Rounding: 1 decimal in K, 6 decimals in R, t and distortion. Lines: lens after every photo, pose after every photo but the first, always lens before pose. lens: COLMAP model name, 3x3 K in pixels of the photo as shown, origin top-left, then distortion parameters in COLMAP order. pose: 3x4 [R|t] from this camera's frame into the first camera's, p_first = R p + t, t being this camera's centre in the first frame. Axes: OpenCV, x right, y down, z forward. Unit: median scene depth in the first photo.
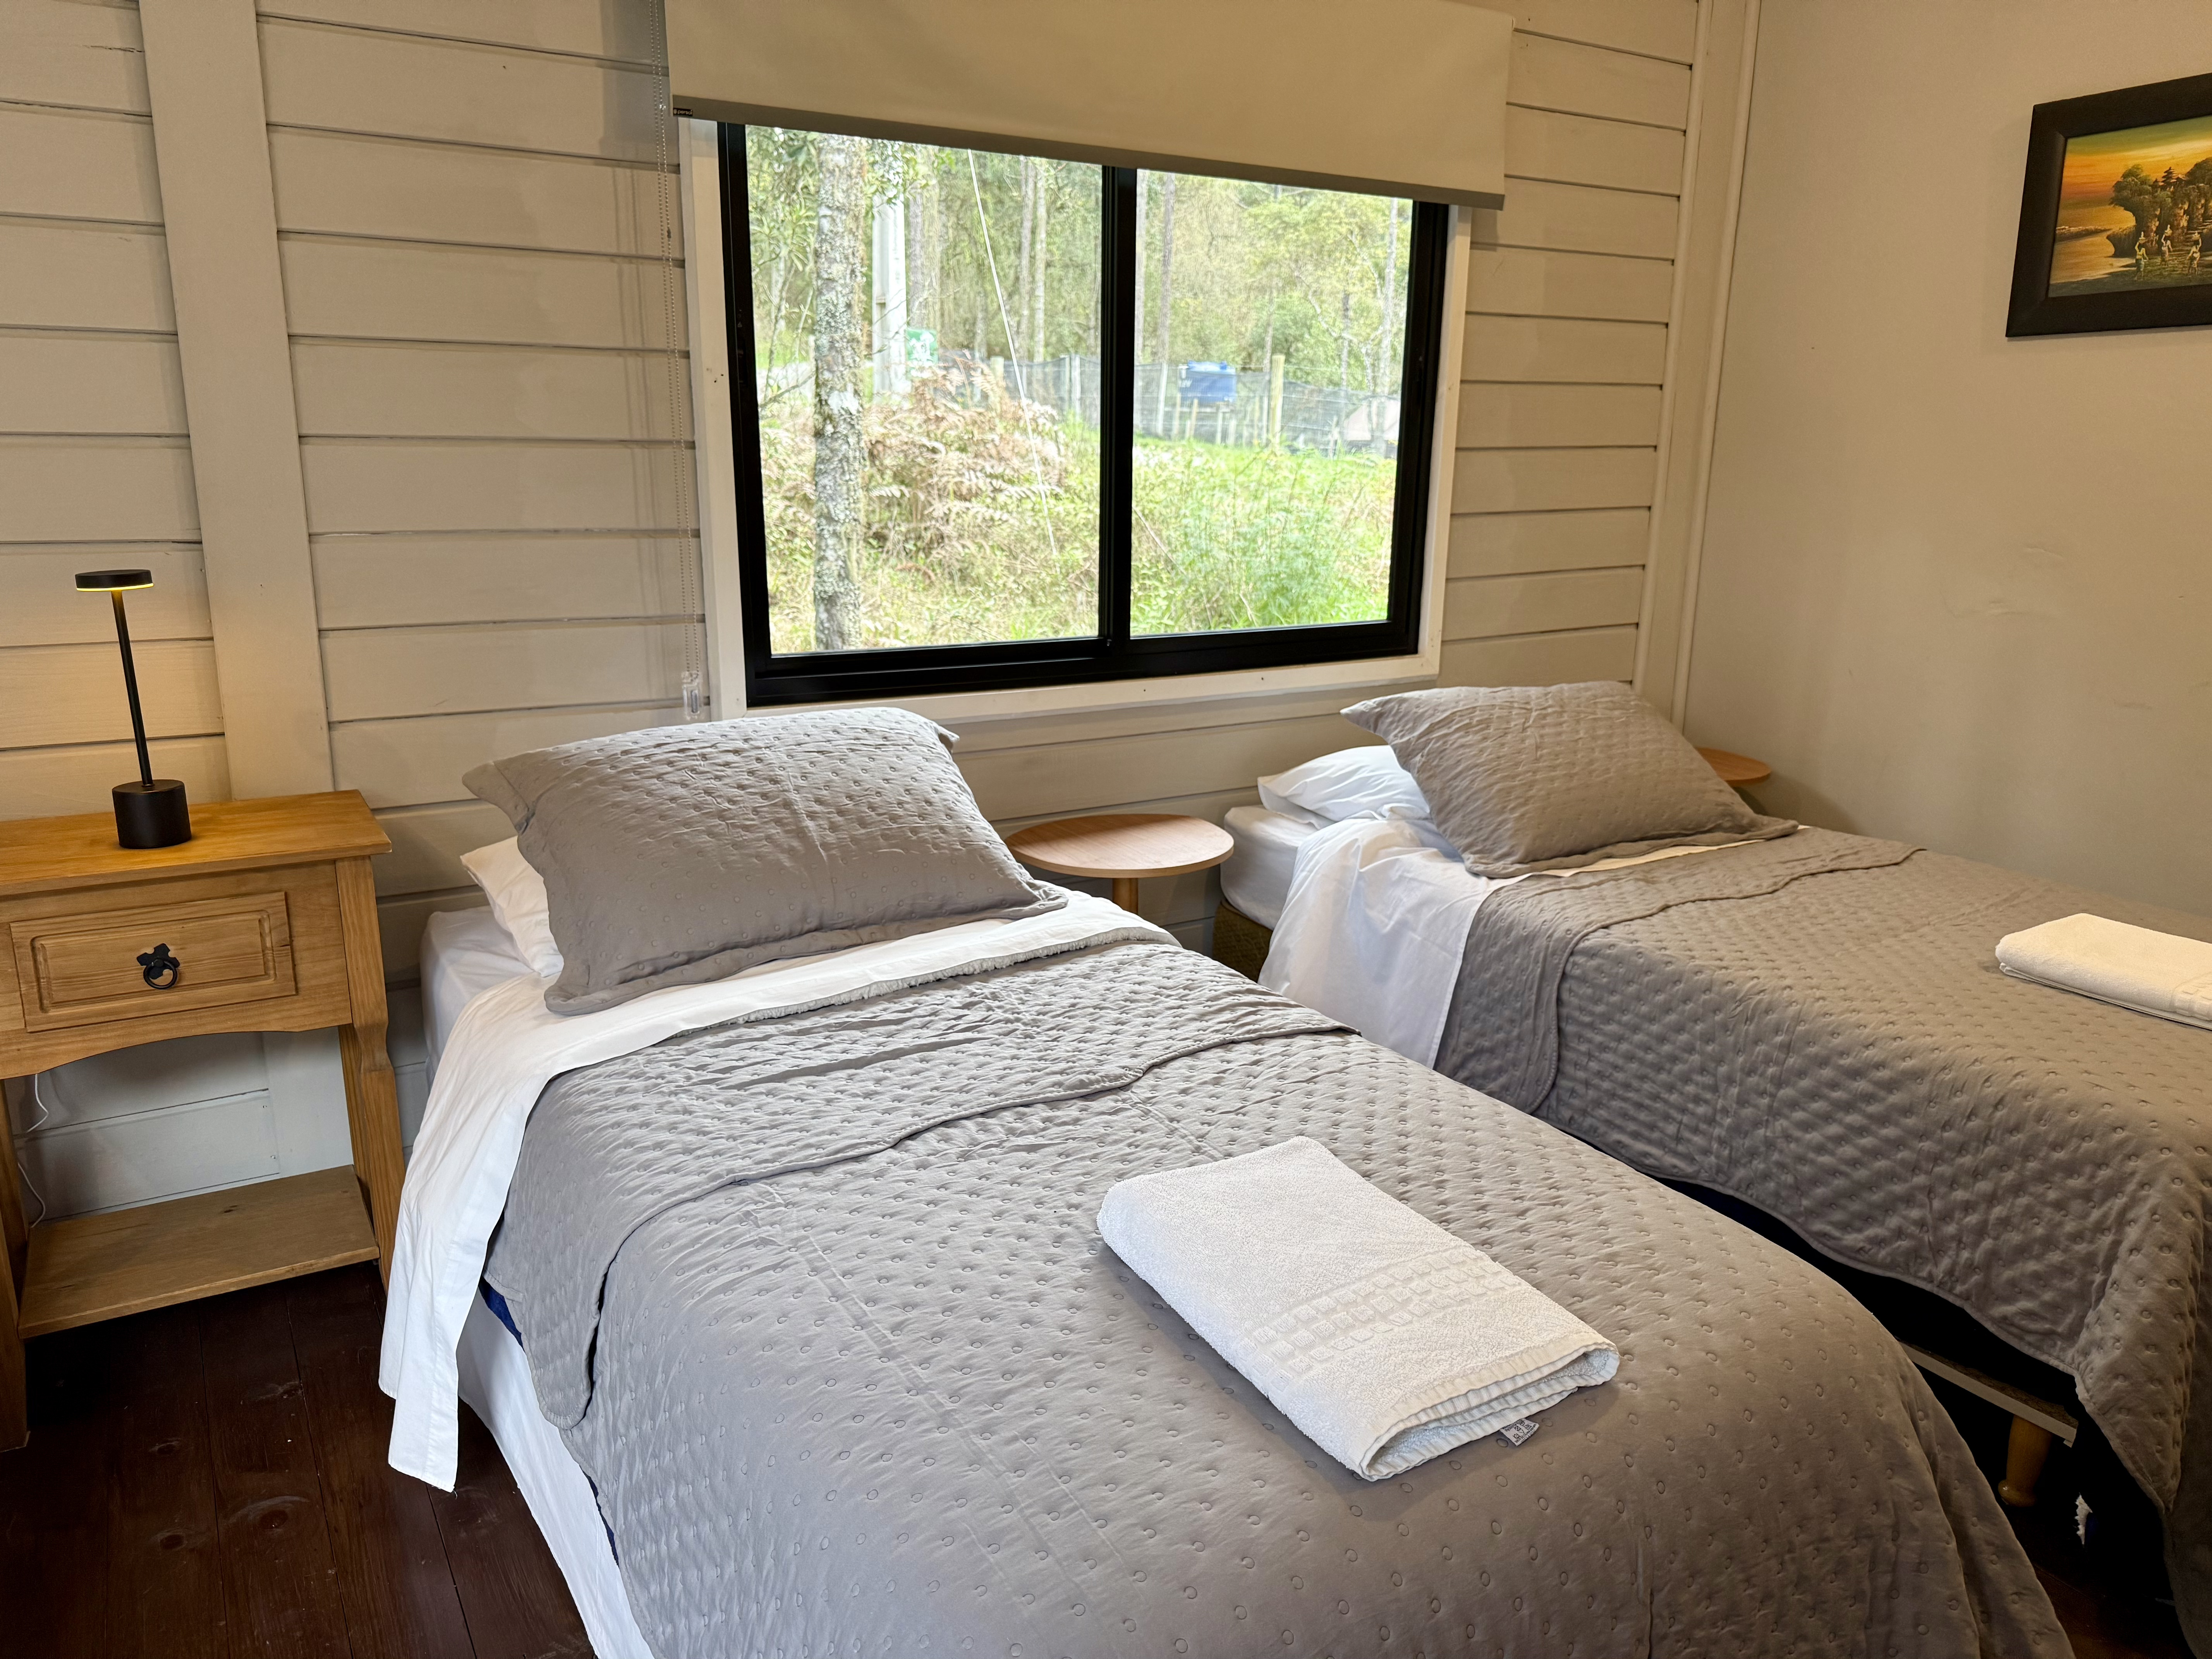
lens RADIAL K [[1559.6, 0, 1106.0], [0, 1559.6, 829.5], [0, 0, 1]] dist [0.056127, -0.059665]
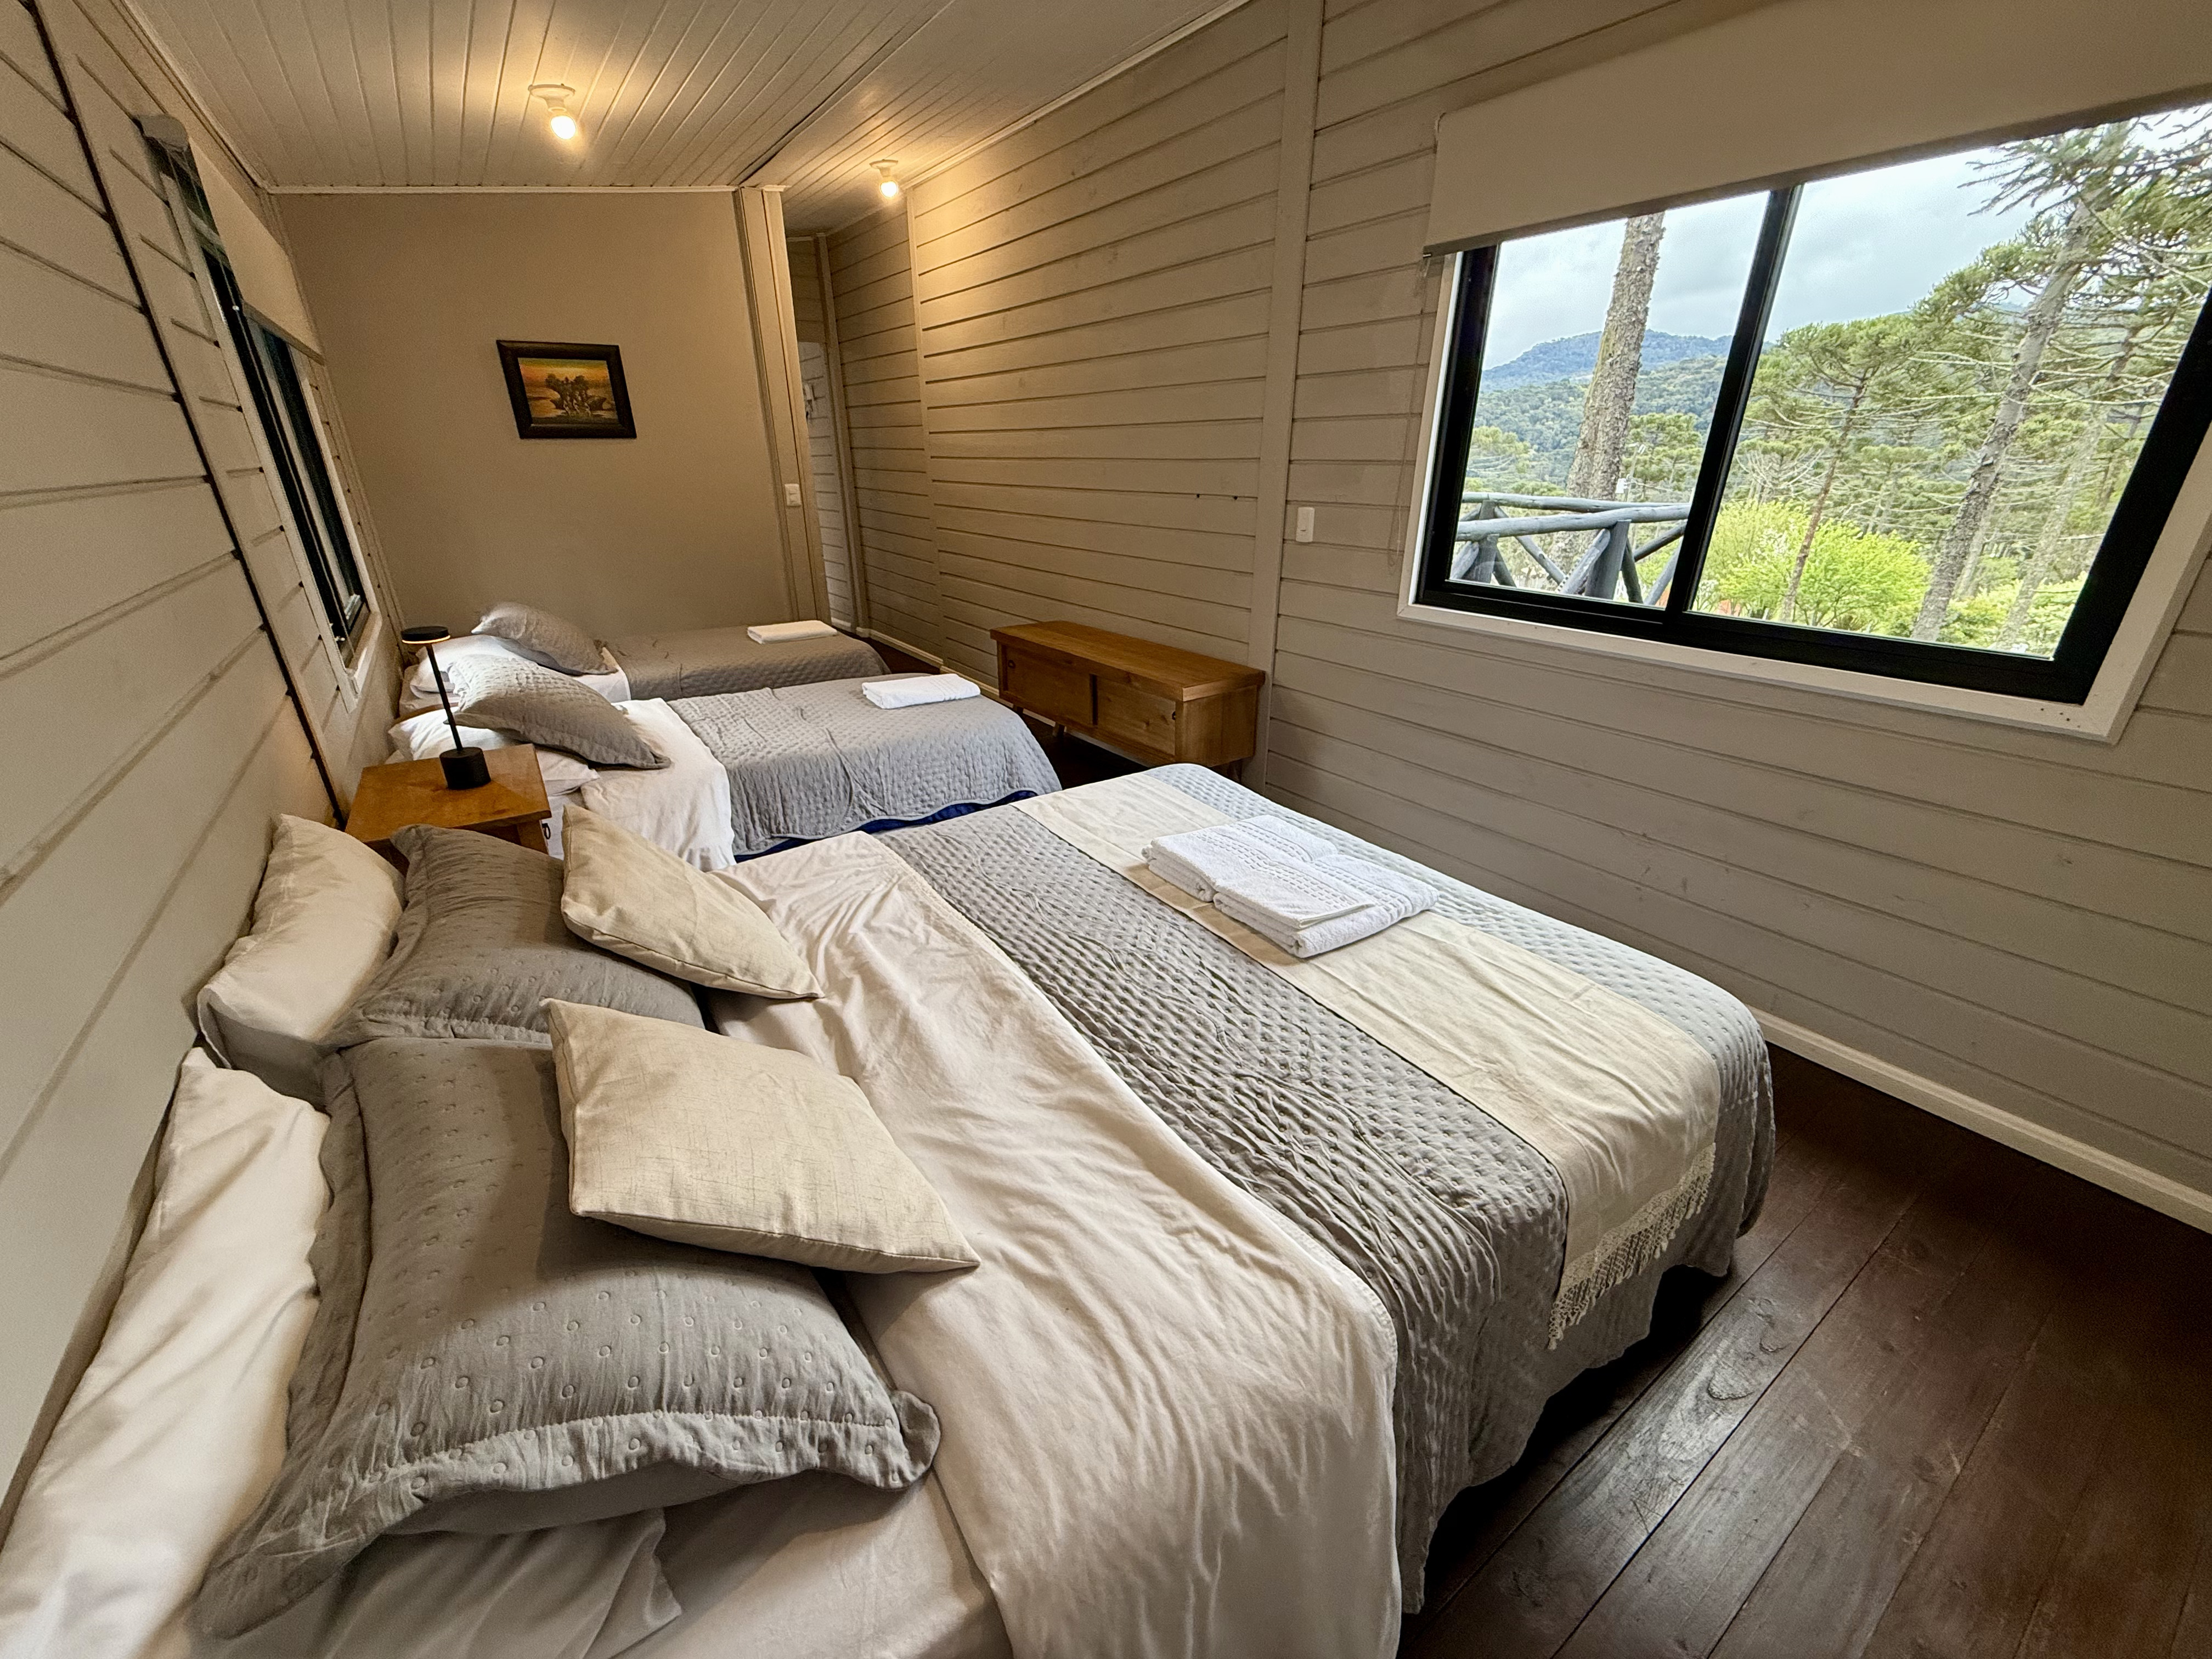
lens RADIAL K [[890.5, 0, 1106.0], [0, 890.5, 829.5], [0, 0, 1]] dist [0.000013, -0.000032]
pose [[-0.061543, -0.402687, 0.913267, -1.106043], [0.231781, 0.884222, 0.405499, -0.131640], [-0.970819, 0.236634, 0.038918, 0.211244]]
